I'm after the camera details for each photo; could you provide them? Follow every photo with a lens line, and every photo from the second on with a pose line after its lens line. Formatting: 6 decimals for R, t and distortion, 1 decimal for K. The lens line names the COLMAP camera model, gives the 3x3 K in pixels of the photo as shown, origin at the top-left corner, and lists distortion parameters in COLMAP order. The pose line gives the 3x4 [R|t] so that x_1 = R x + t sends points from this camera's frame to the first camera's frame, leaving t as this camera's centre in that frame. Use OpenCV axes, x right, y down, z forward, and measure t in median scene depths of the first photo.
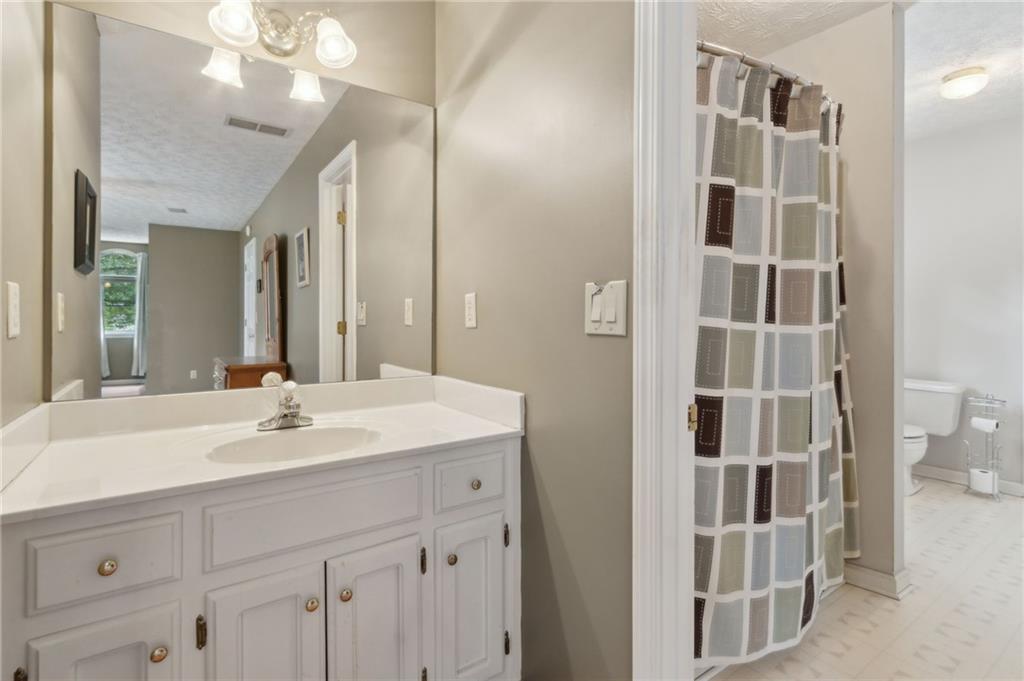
lens RADIAL K [[468.5, 0, 493.6], [0, 468.5, 335.4], [0, 0, 1]] dist [0.034266, 0.000015]
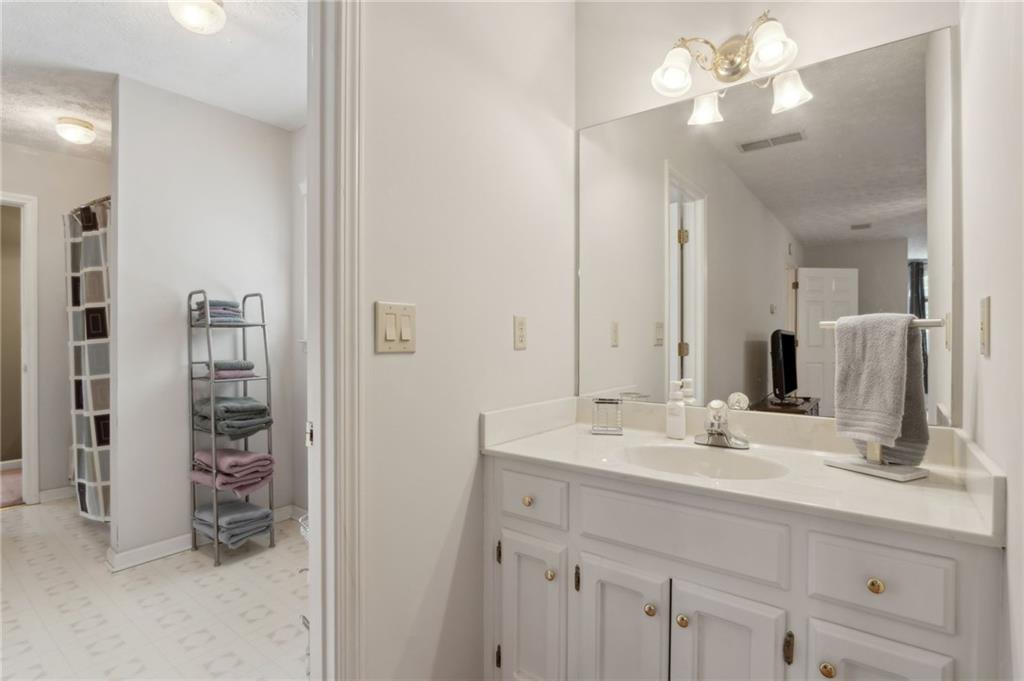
lens RADIAL K [[478.0, 0, 509.6], [0, 478.0, 339.7], [0, 0, 1]] dist [0.001418, -0.000381]
pose [[0.354824, 0.000990, -0.934932, 0.366537], [-0.027978, 0.999563, -0.009560, -0.007925], [0.934514, 0.029550, 0.354697, 0.236500]]
